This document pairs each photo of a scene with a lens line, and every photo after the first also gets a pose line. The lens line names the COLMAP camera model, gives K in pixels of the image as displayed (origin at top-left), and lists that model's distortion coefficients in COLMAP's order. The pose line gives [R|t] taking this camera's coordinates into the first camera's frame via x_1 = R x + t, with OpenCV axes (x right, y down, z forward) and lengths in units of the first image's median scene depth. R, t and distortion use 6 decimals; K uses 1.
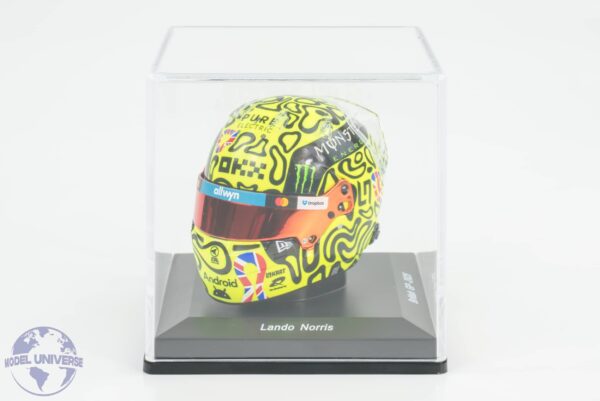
lens RADIAL K [[1550.3, 0, 301.9], [0, 1550.3, 200.0], [0, 0, 1]] dist [0.325837, 0.000000]
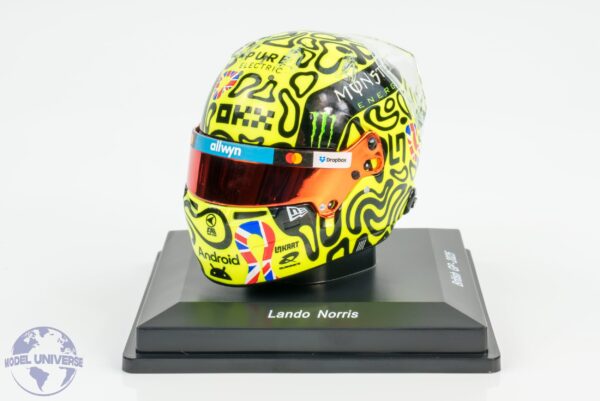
lens RADIAL K [[1550.3, 0, 301.2], [0, 1550.3, 195.6], [0, 0, 1]] dist [0.325837, 0.000000]
pose [[0.999688, -0.001491, -0.024943, 0.010677], [0.001312, 0.999973, -0.007173, 0.025785], [0.024953, 0.007138, 0.999663, 0.192010]]
